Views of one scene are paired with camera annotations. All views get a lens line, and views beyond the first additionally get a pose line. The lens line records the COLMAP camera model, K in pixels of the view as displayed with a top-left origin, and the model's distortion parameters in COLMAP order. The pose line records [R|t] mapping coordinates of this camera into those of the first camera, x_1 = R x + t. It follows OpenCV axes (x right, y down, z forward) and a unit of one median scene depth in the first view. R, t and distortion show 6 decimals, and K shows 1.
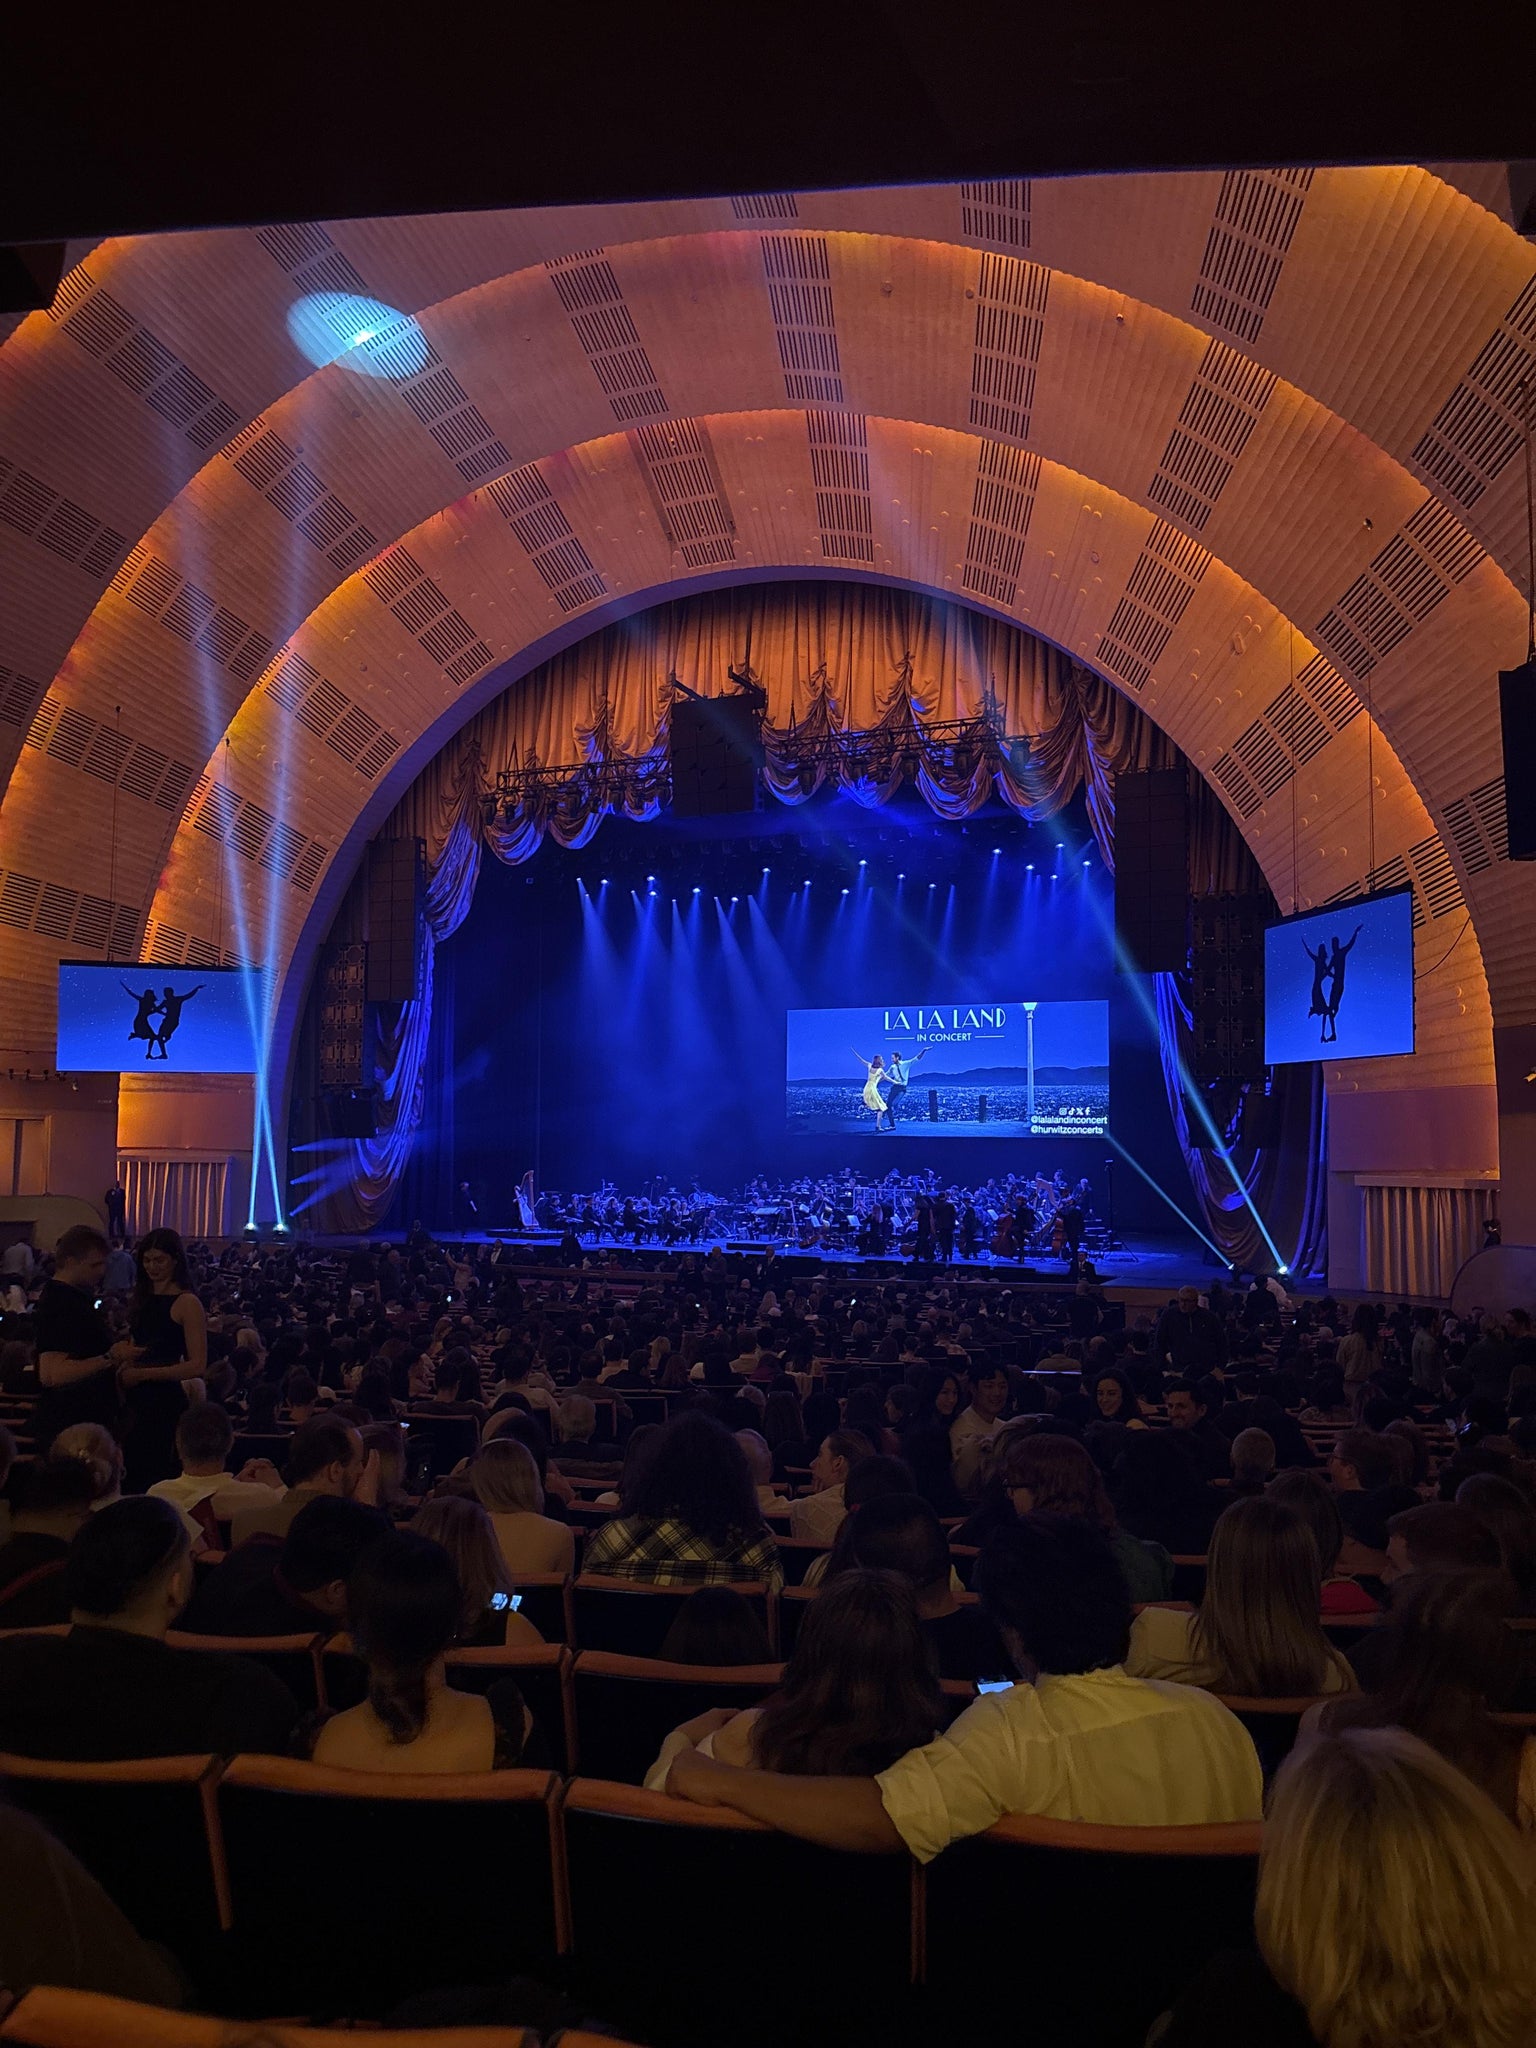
lens RADIAL K [[1574.2, 0, 761.4], [0, 1574.2, 1030.8], [0, 0, 1]] dist [-0.002435, -0.000155]
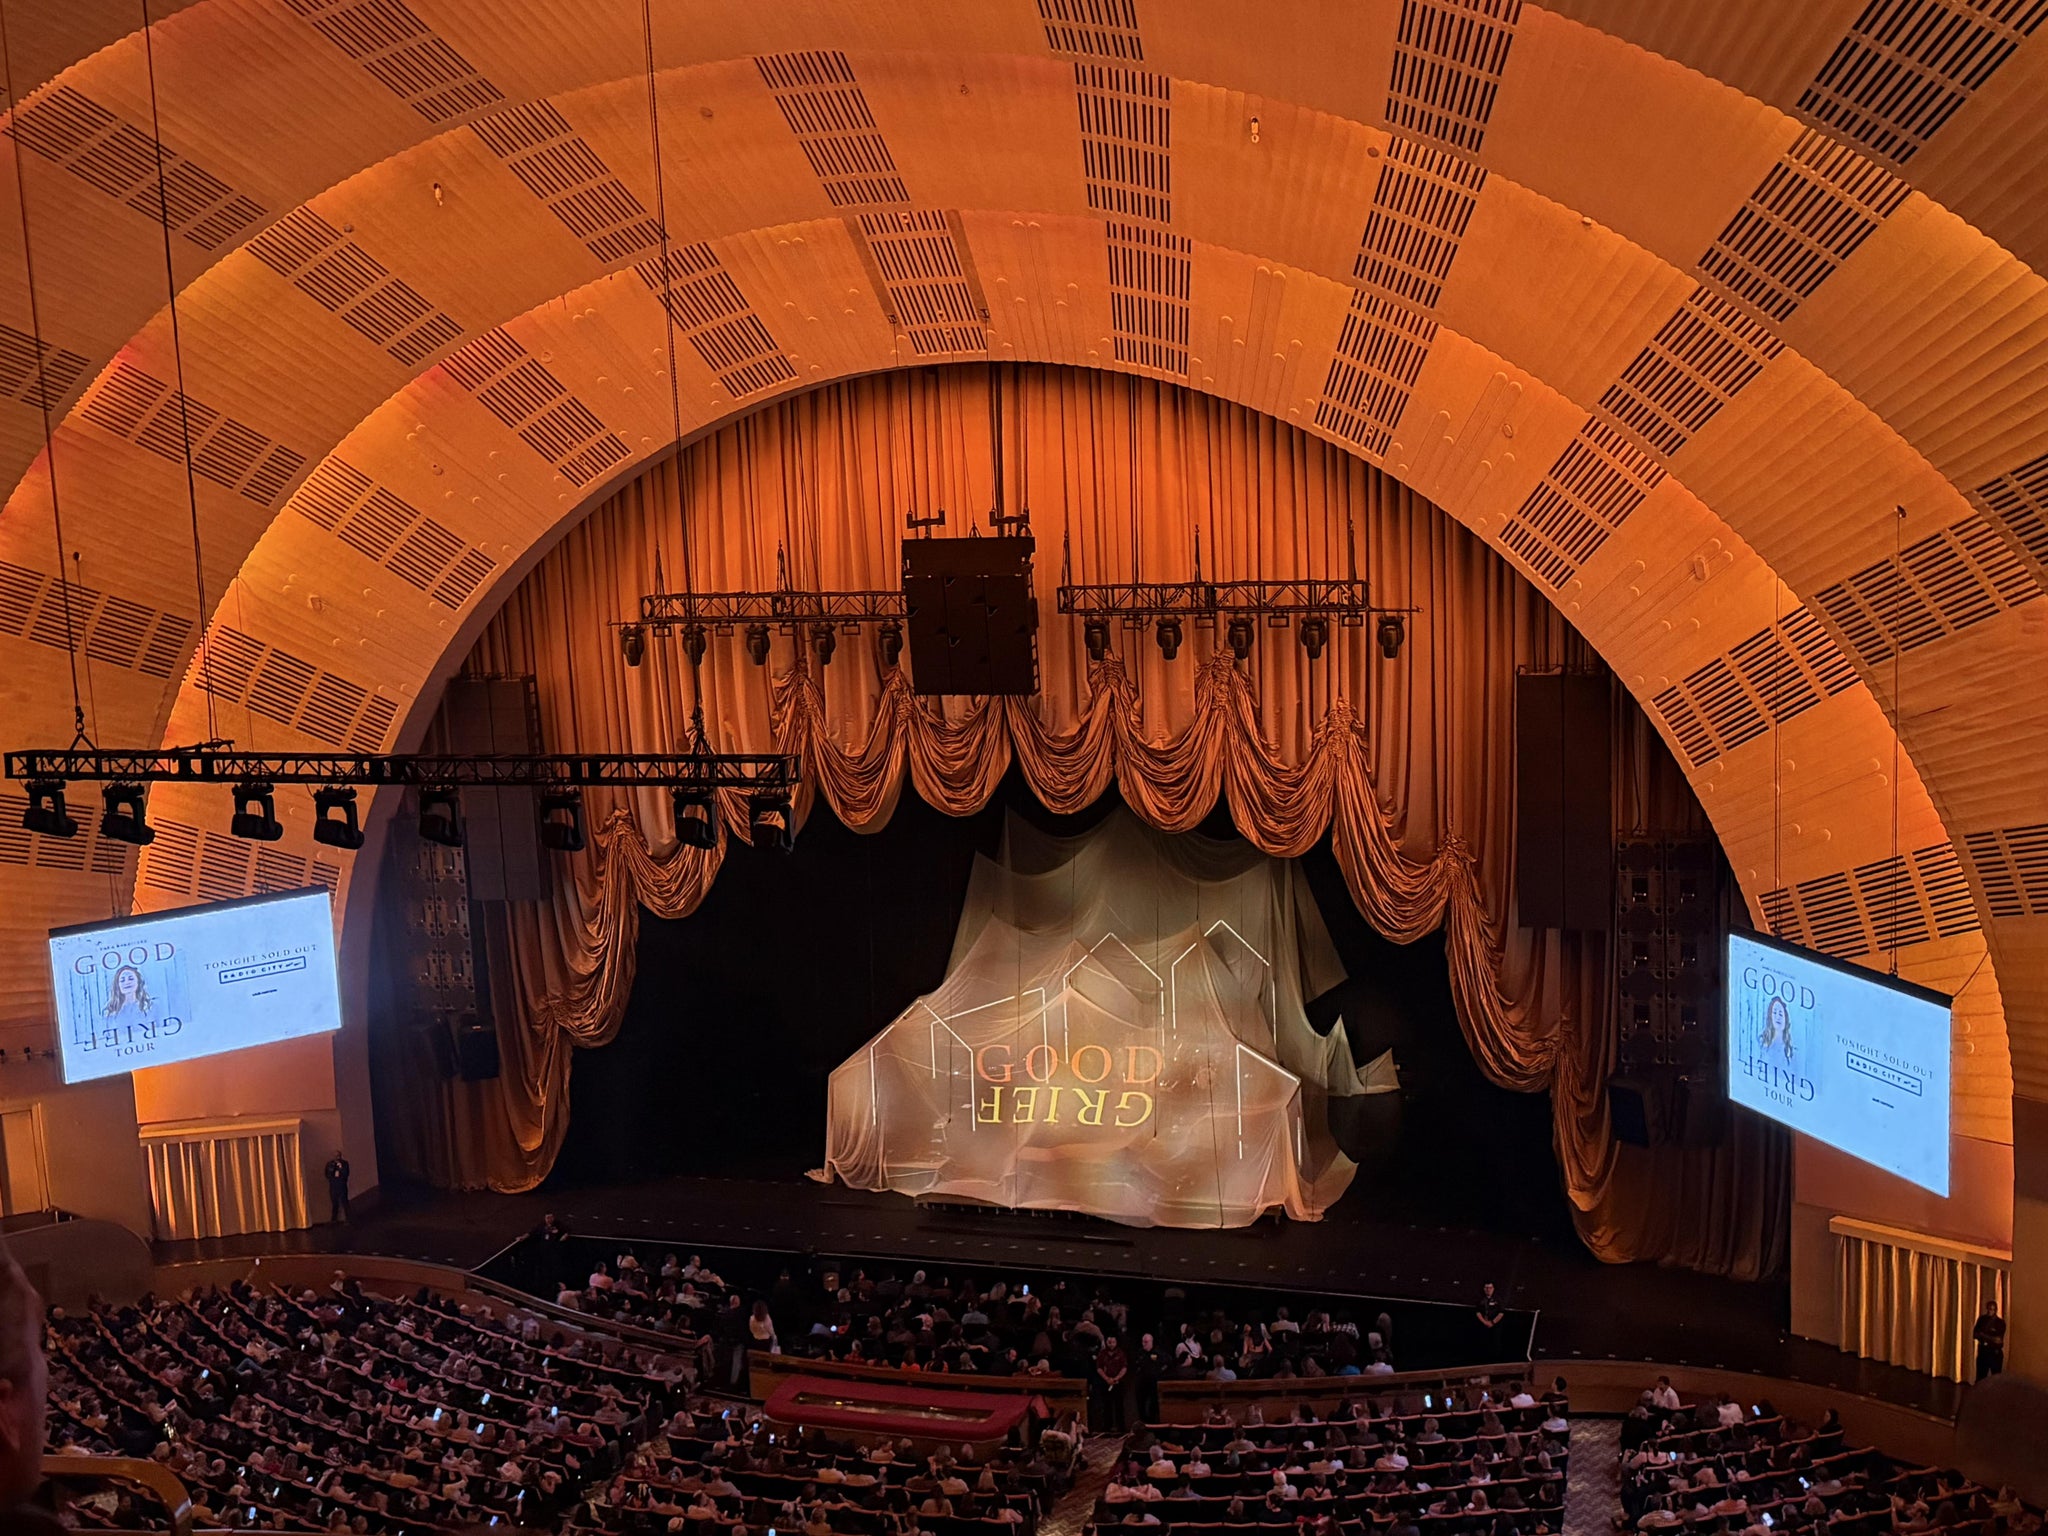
lens RADIAL K [[2234.8, 0, 1044.4], [0, 2234.8, 771.3], [0, 0, 1]] dist [0.187970, -0.467717]
pose [[0.988915, -0.070738, 0.130551, -0.144430], [0.040467, 0.974342, 0.221403, -0.353984], [-0.142863, -0.213666, 0.966404, -0.040598]]
